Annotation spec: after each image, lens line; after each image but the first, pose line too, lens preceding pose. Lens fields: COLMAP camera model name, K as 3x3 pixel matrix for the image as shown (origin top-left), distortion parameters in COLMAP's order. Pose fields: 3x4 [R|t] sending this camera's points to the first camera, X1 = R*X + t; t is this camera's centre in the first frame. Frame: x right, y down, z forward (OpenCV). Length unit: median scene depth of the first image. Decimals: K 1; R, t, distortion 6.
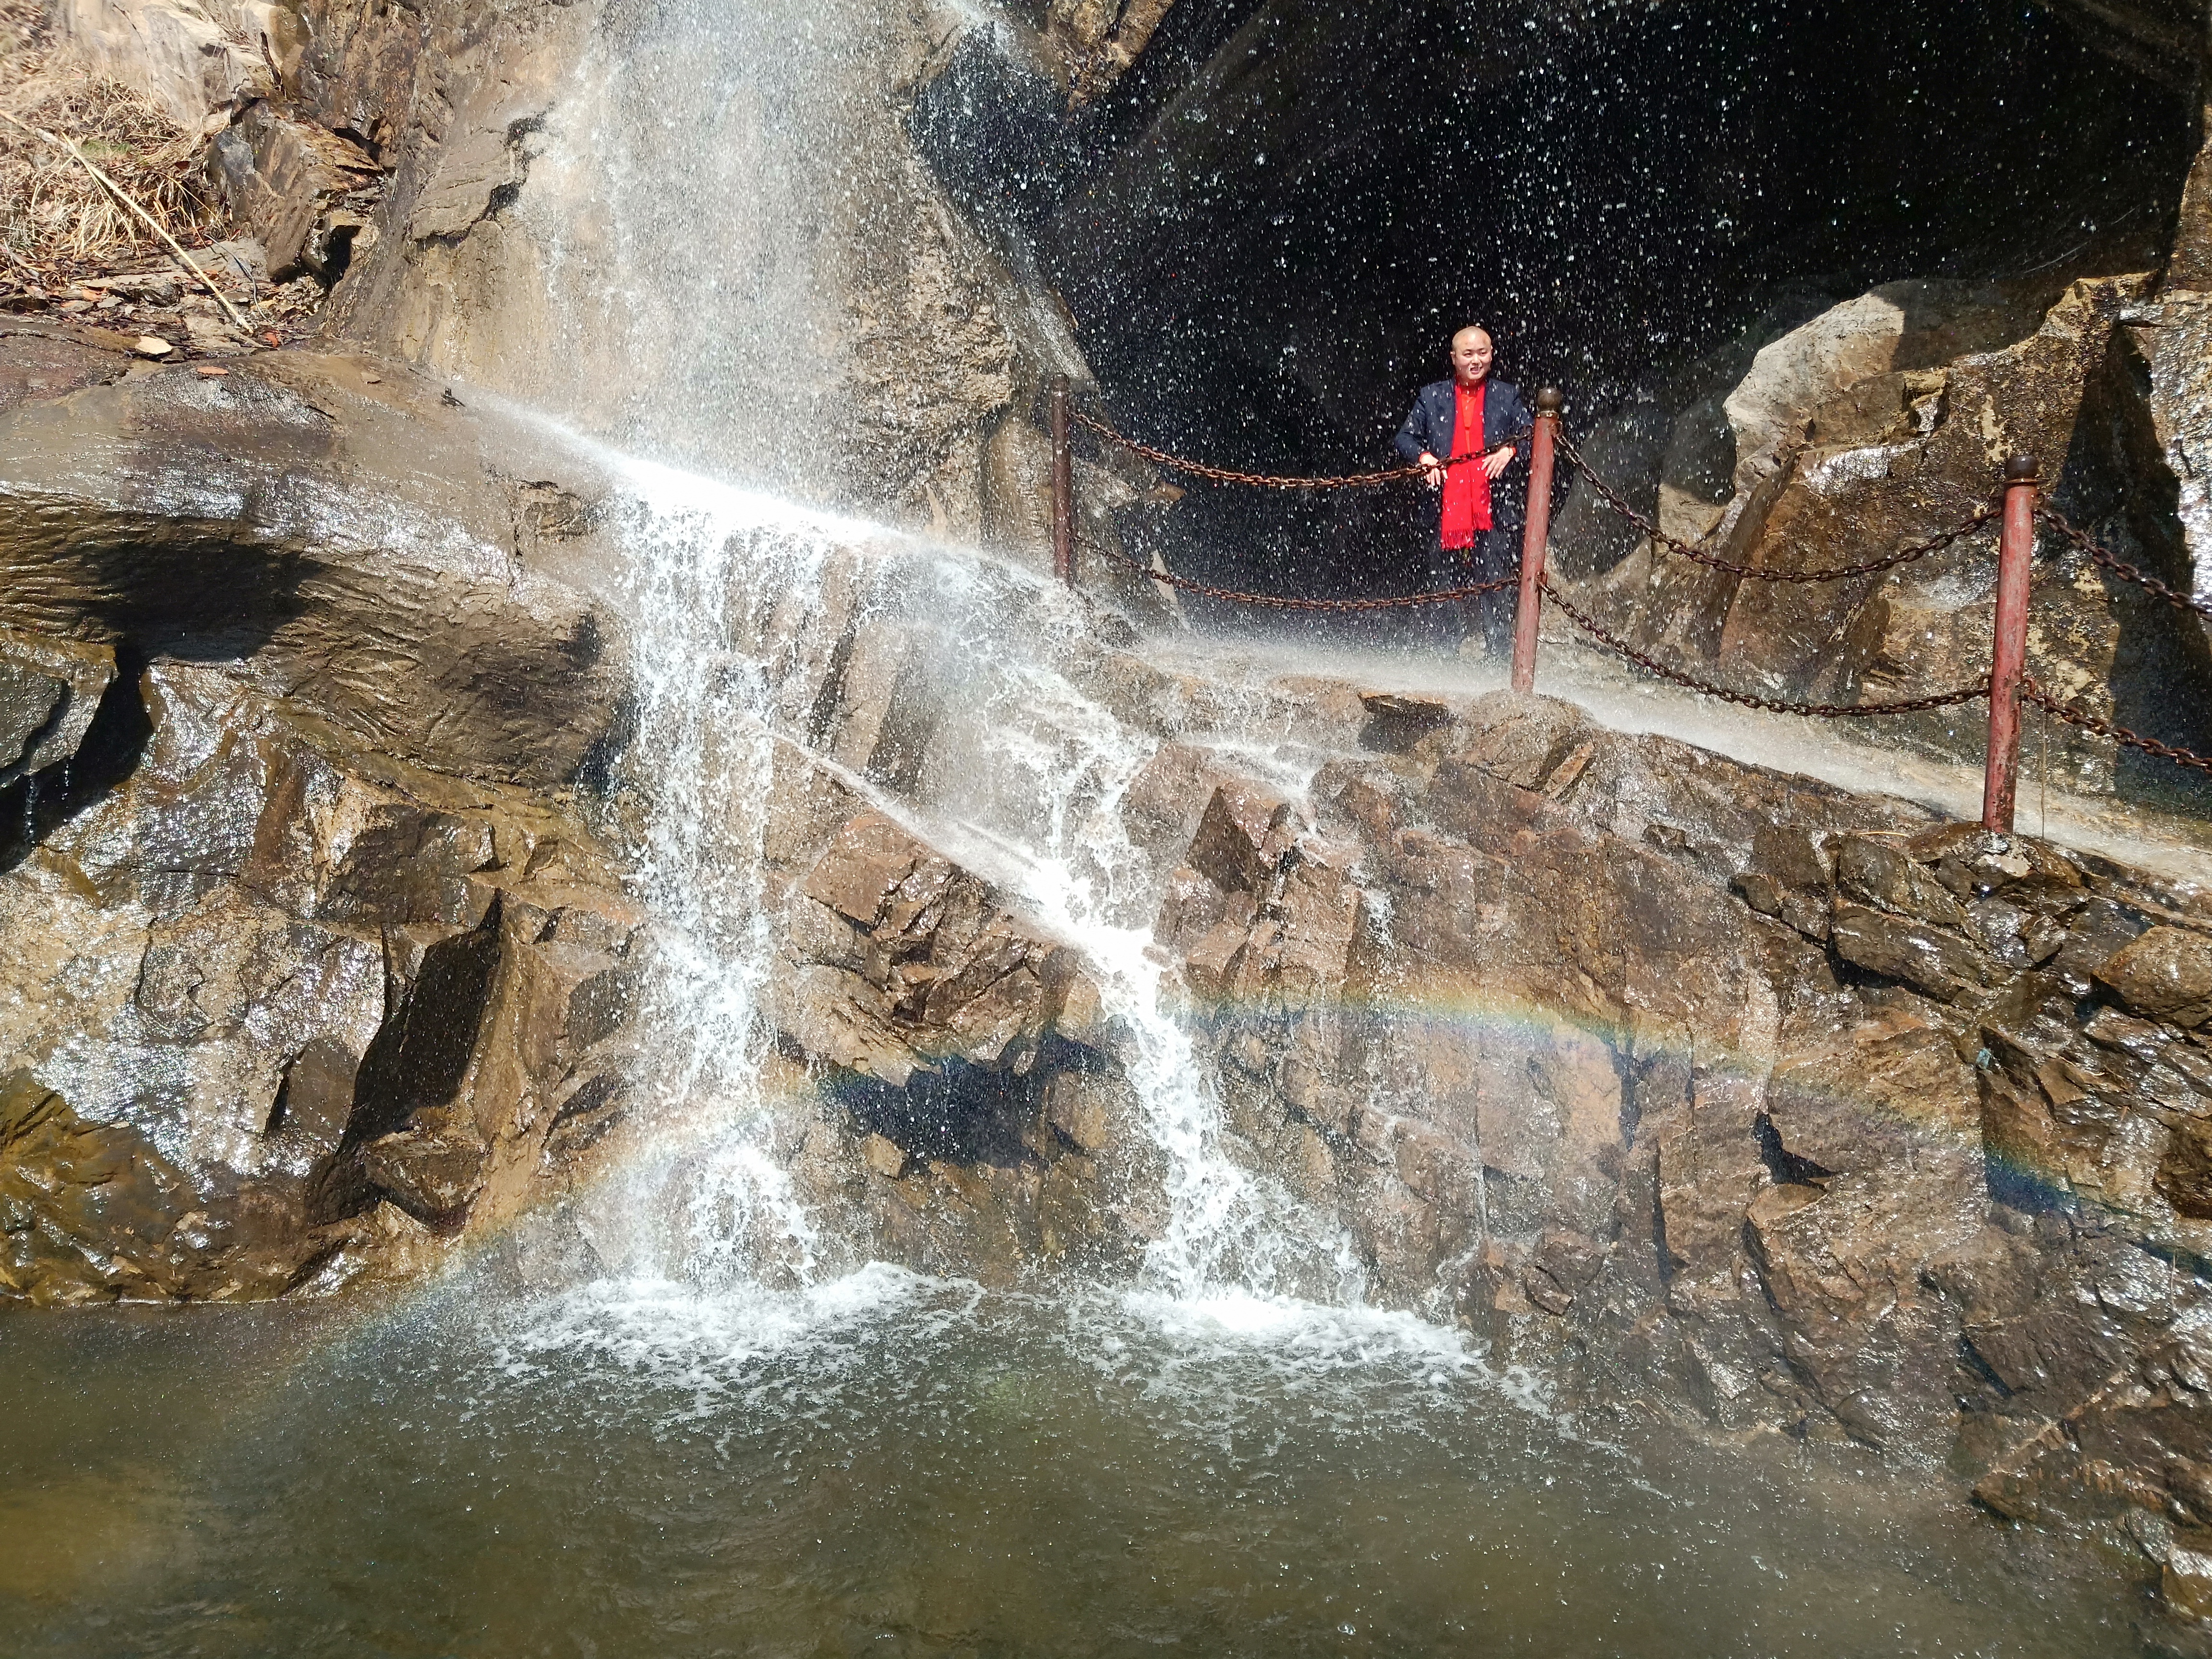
lens RADIAL K [[1657.1, 0, 1091.0], [0, 1657.1, 826.6], [0, 0, 1]] dist [0.058343, -0.033538]
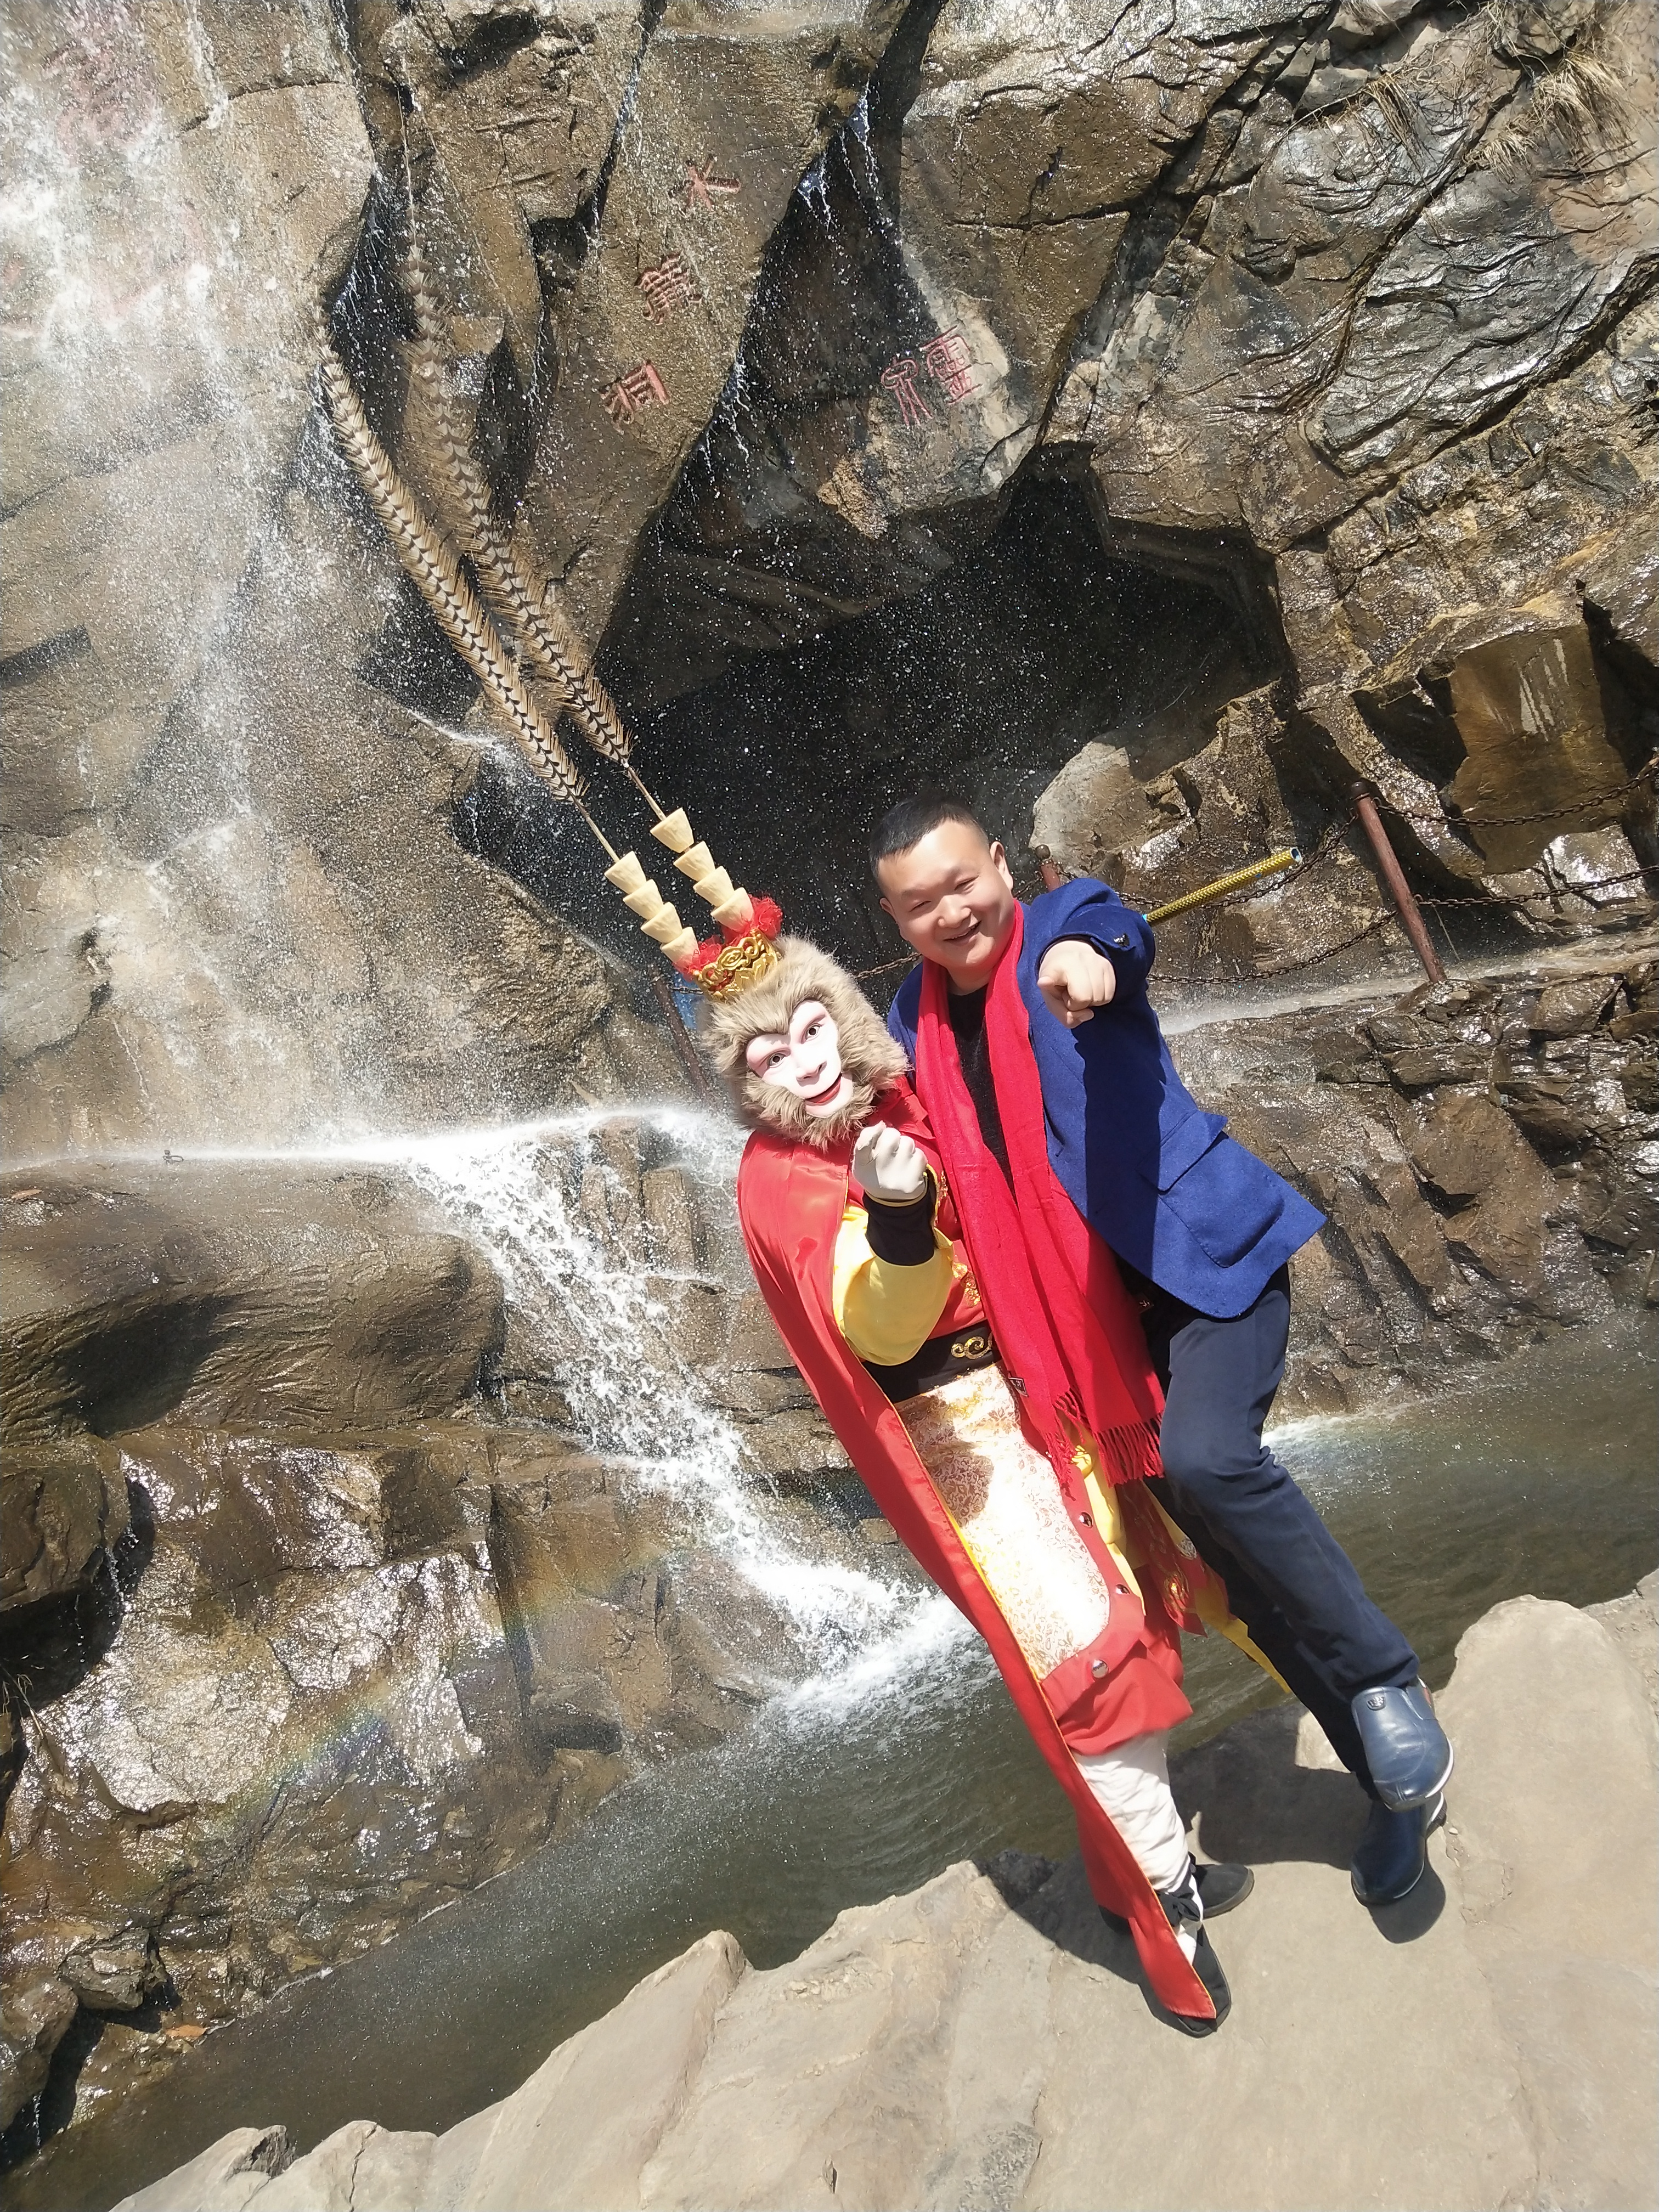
lens RADIAL K [[1691.4, 0, 827.7], [0, 1691.4, 1101.5], [0, 0, 1]] dist [-0.012225, 0.058815]
pose [[0.842195, -0.353215, 0.407365, -0.550127], [0.425015, 0.899813, -0.098482, 0.013028], [-0.331767, 0.256077, 0.907940, -0.238614]]
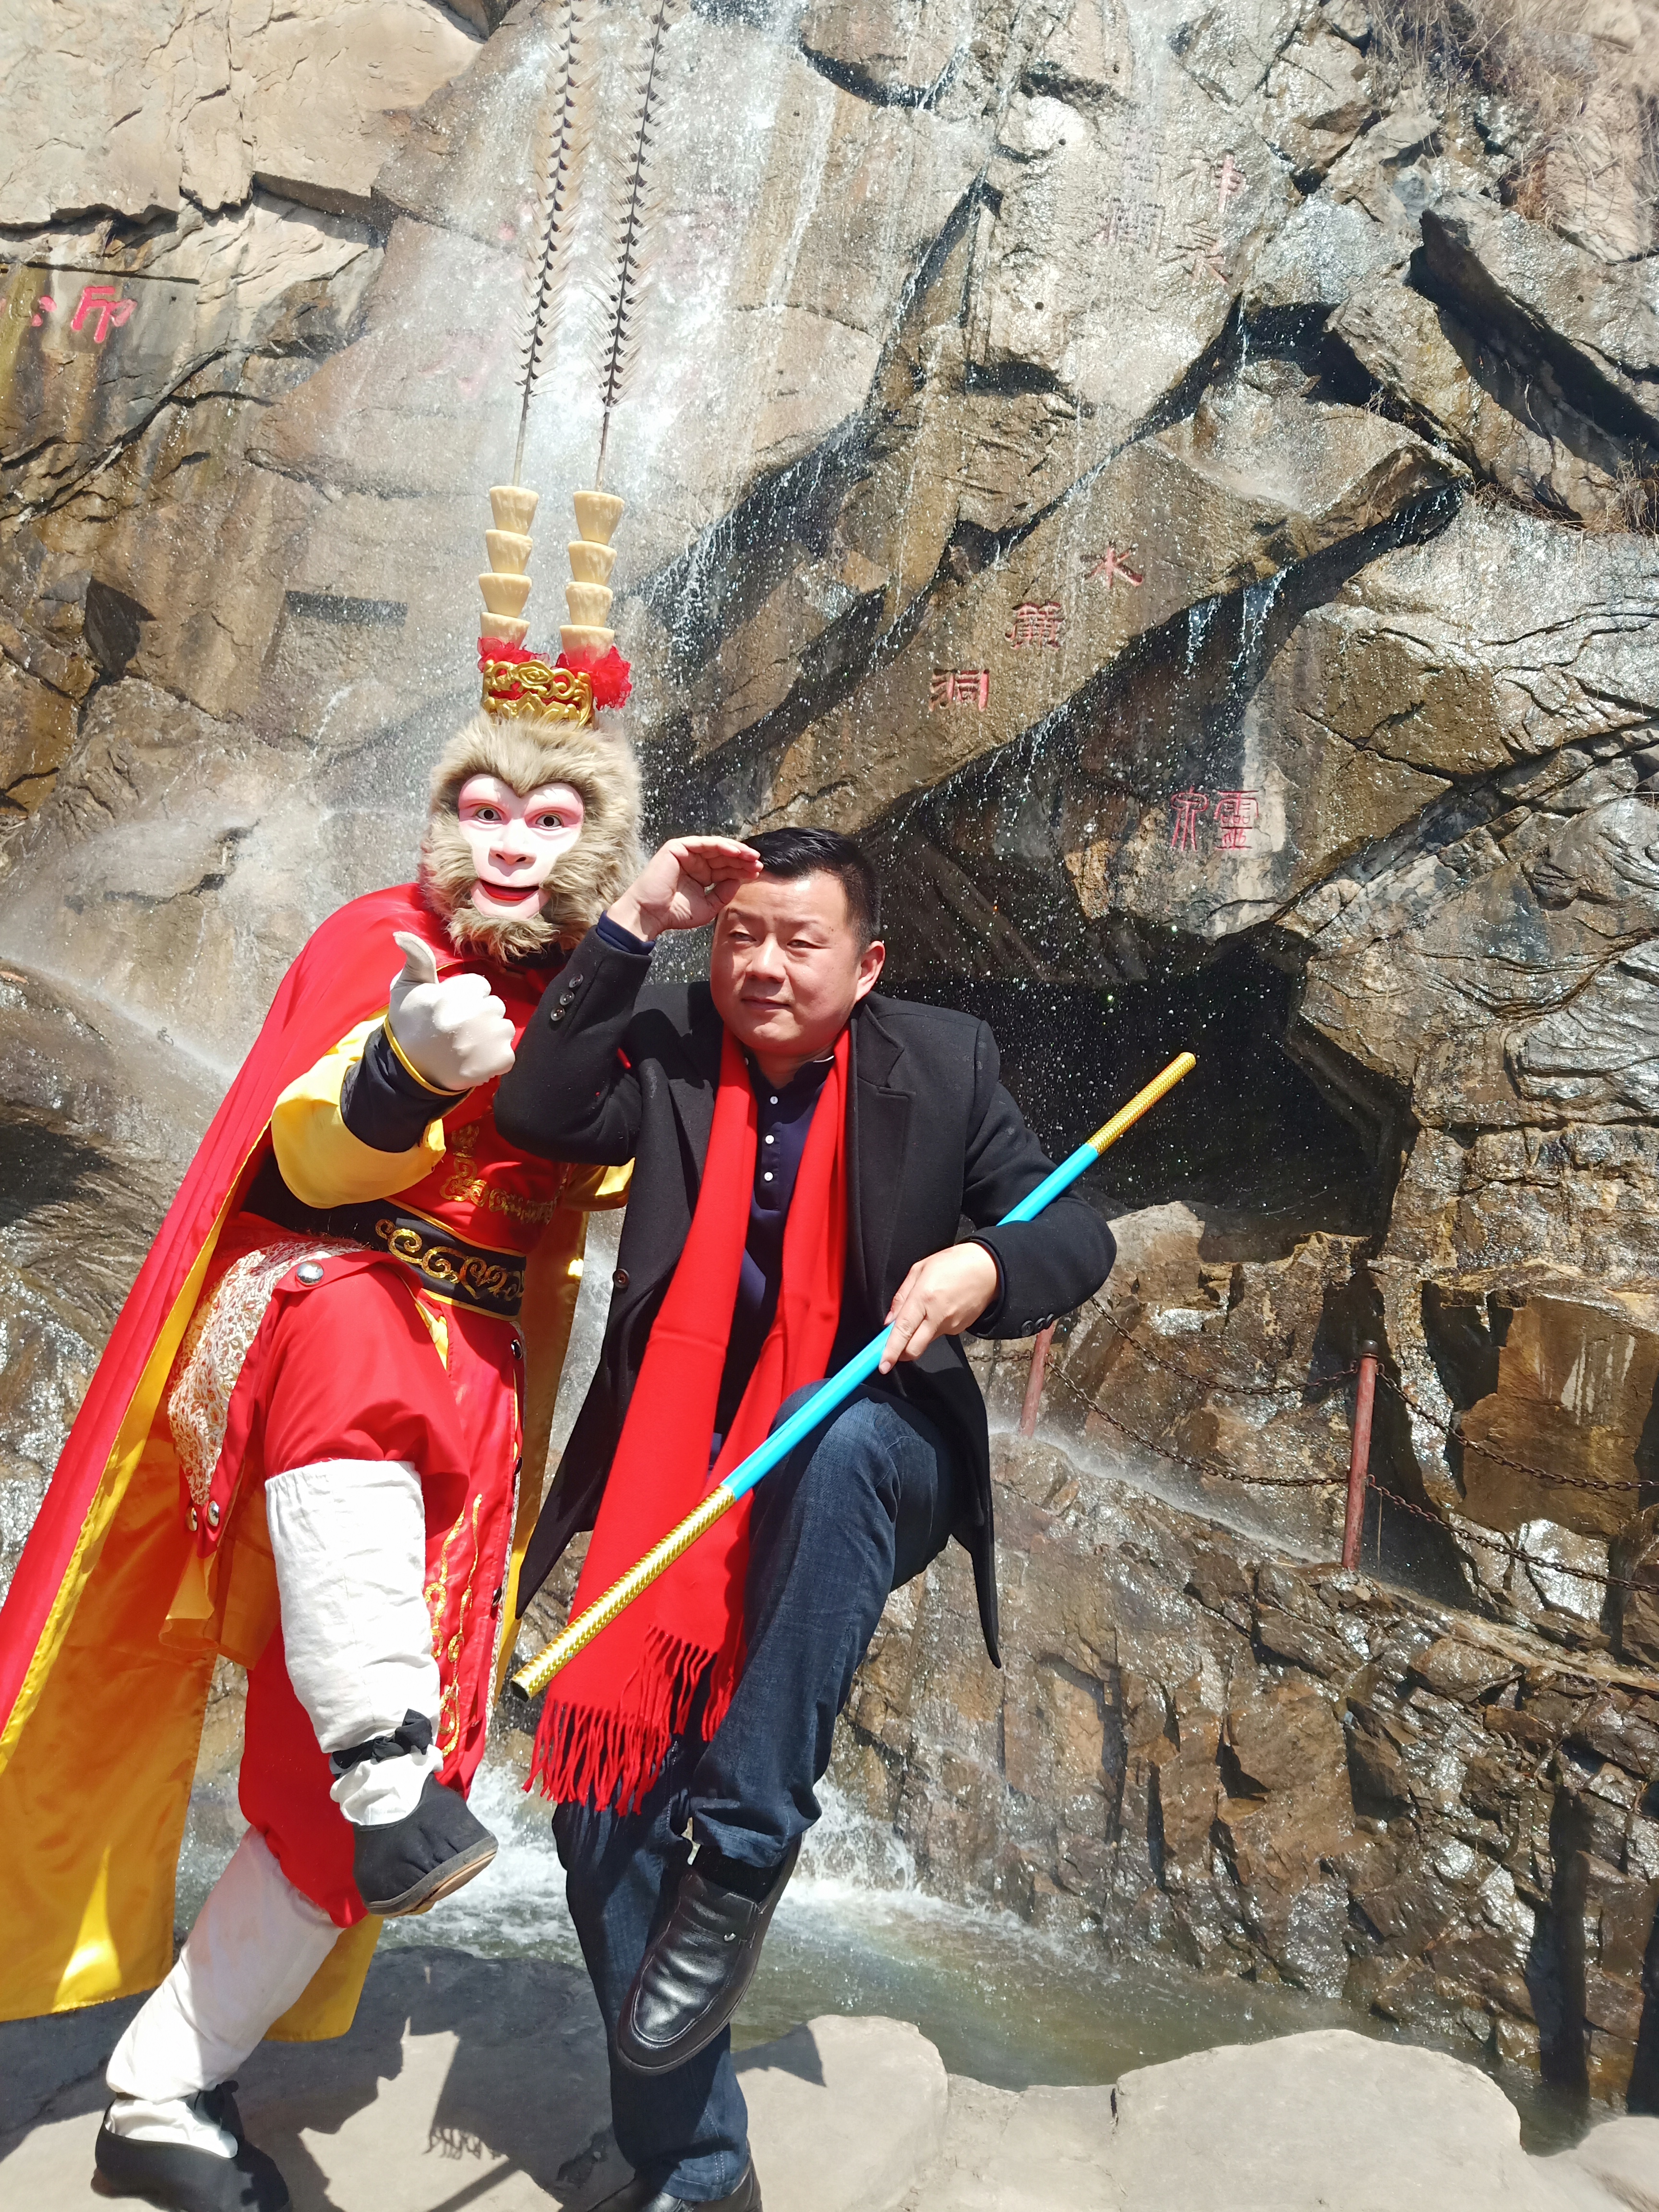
lens RADIAL K [[1657.1, 0, 831.2], [0, 1657.1, 1099.7], [0, 0, 1]] dist [0.058343, -0.033538]
pose [[0.902429, 0.230903, 0.363737, -0.448751], [-0.119718, 0.945400, -0.303129, 0.092615], [-0.413871, 0.230007, 0.880800, -0.227525]]
